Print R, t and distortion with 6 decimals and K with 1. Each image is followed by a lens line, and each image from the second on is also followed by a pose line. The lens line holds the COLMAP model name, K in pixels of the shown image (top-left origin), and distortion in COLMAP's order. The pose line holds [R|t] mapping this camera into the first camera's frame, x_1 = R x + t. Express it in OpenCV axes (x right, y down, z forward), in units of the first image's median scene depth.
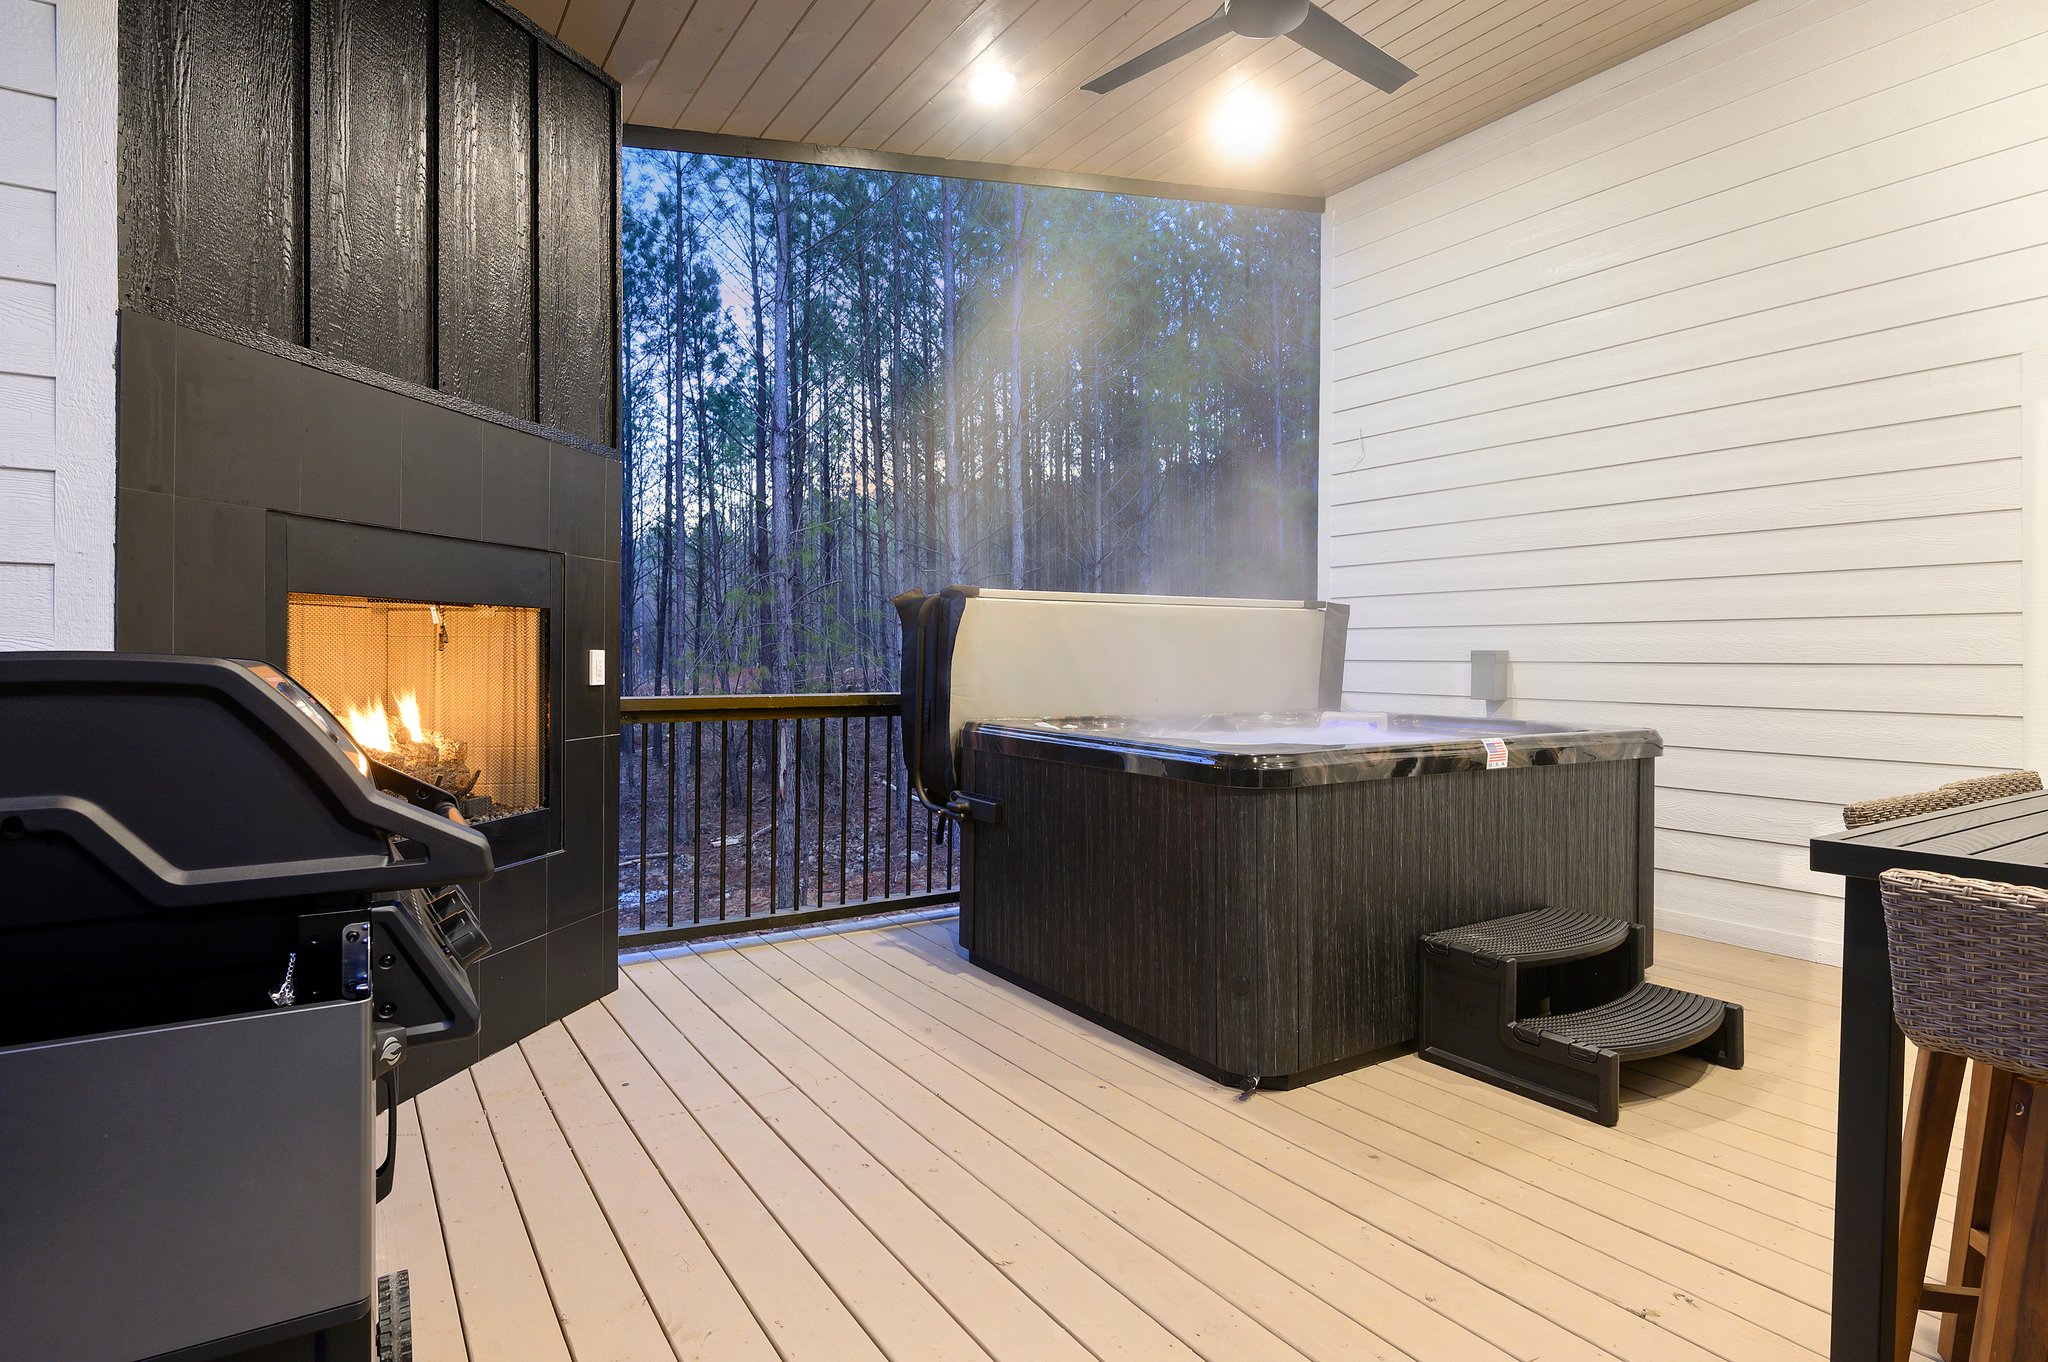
lens RADIAL K [[1071.8, 0, 1024.3], [0, 1071.8, 671.9], [0, 0, 1]] dist [-0.001376, 0.000796]
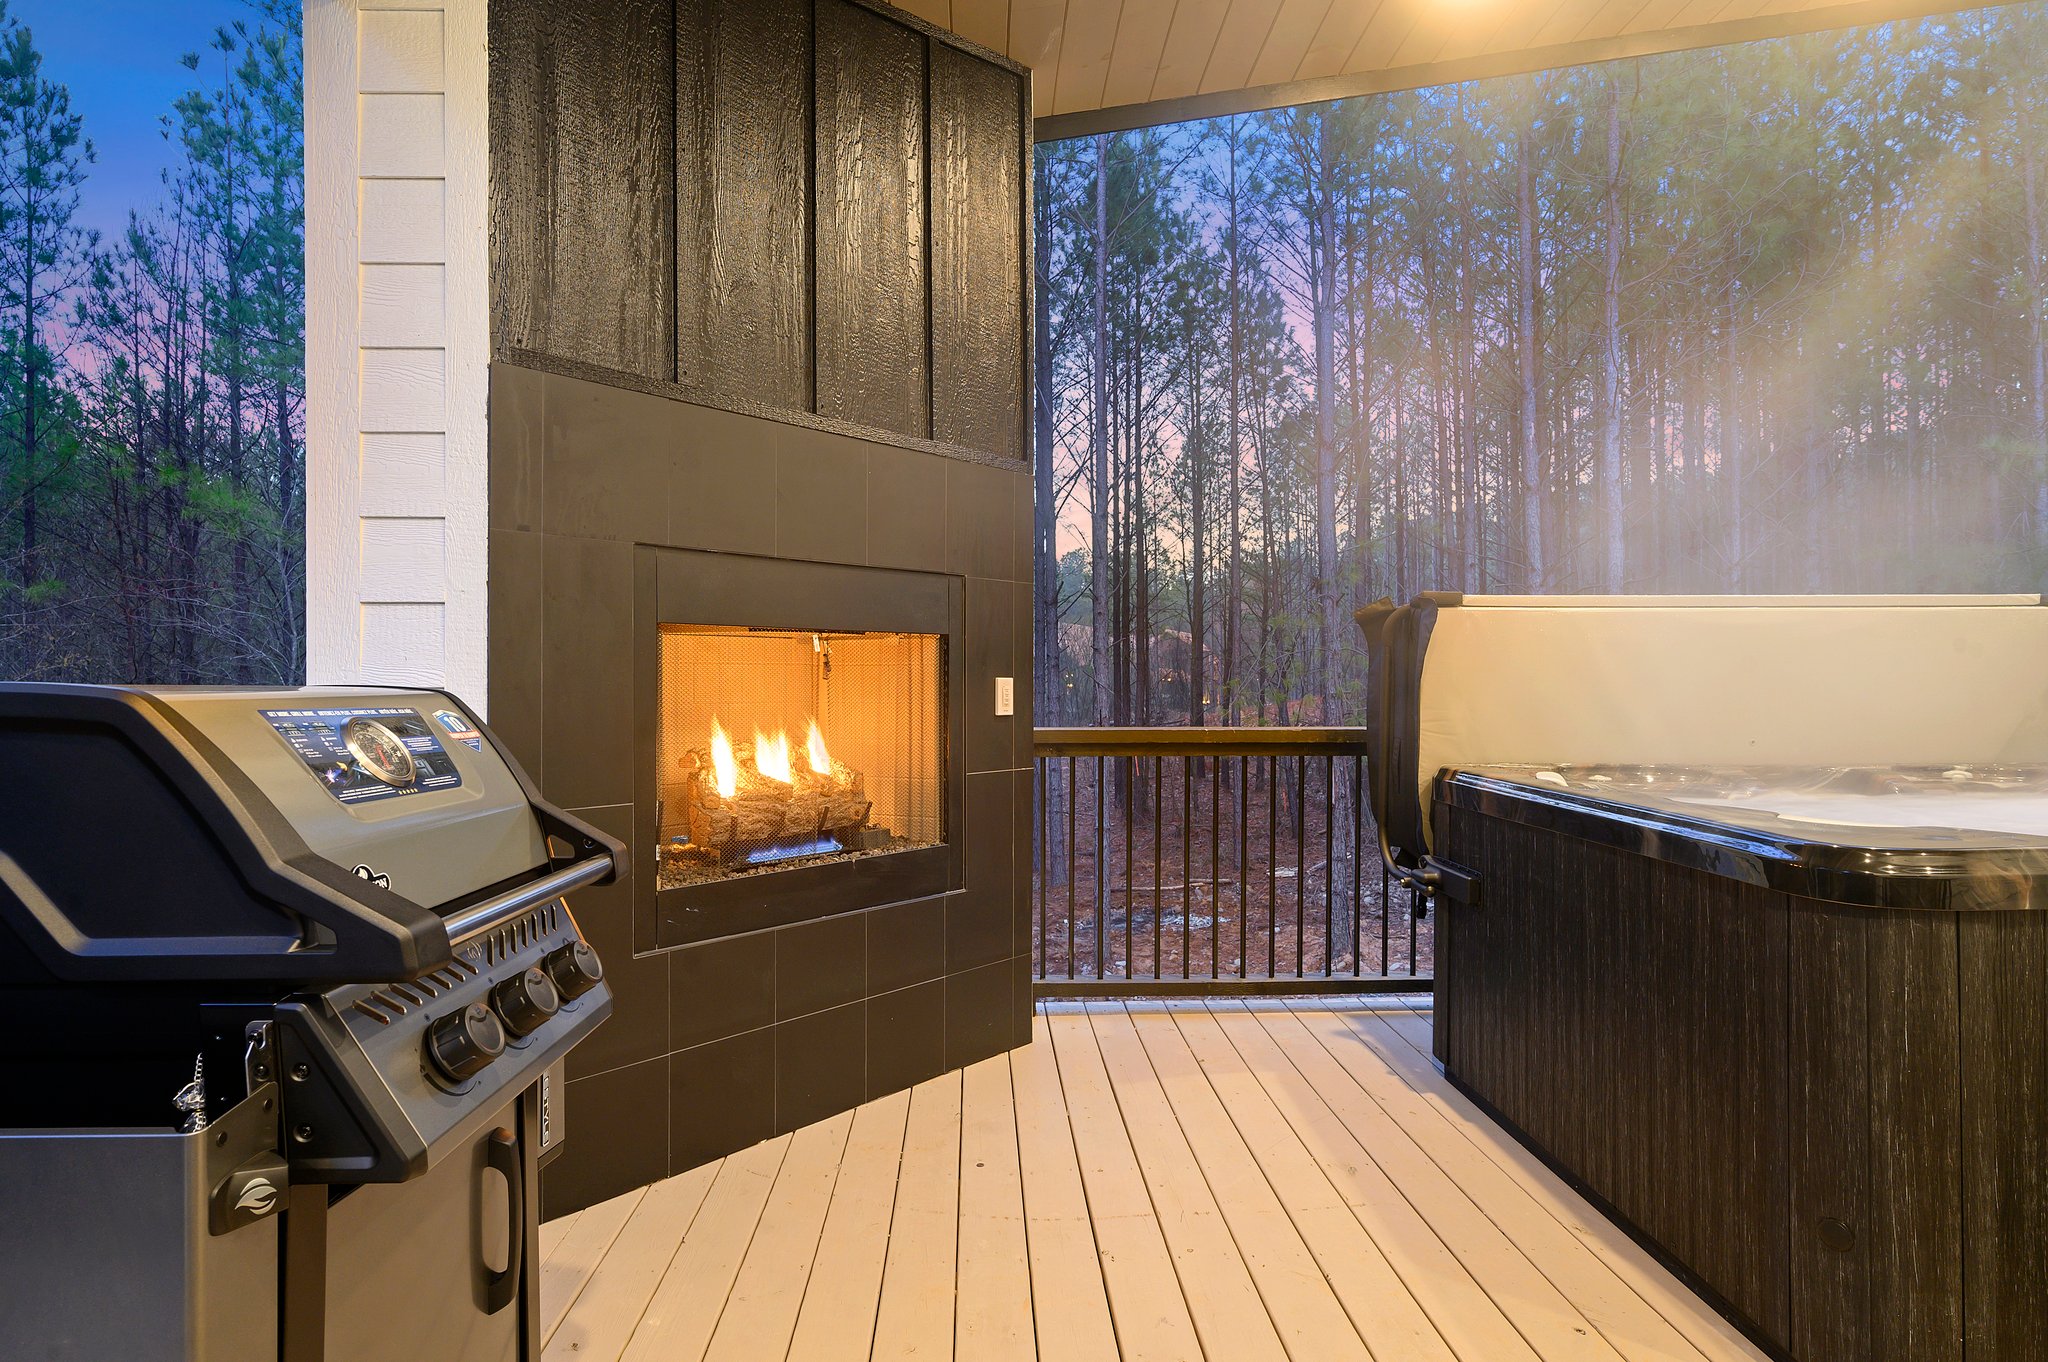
lens RADIAL K [[1071.8, 0, 1024.3], [0, 1071.8, 691.0], [0, 0, 1]] dist [-0.001376, 0.000796]
pose [[0.860495, 0.000594, -0.509459, 0.102041], [-0.004414, 0.999970, -0.006291, -0.003387], [0.509440, 0.007662, 0.860472, 0.222388]]
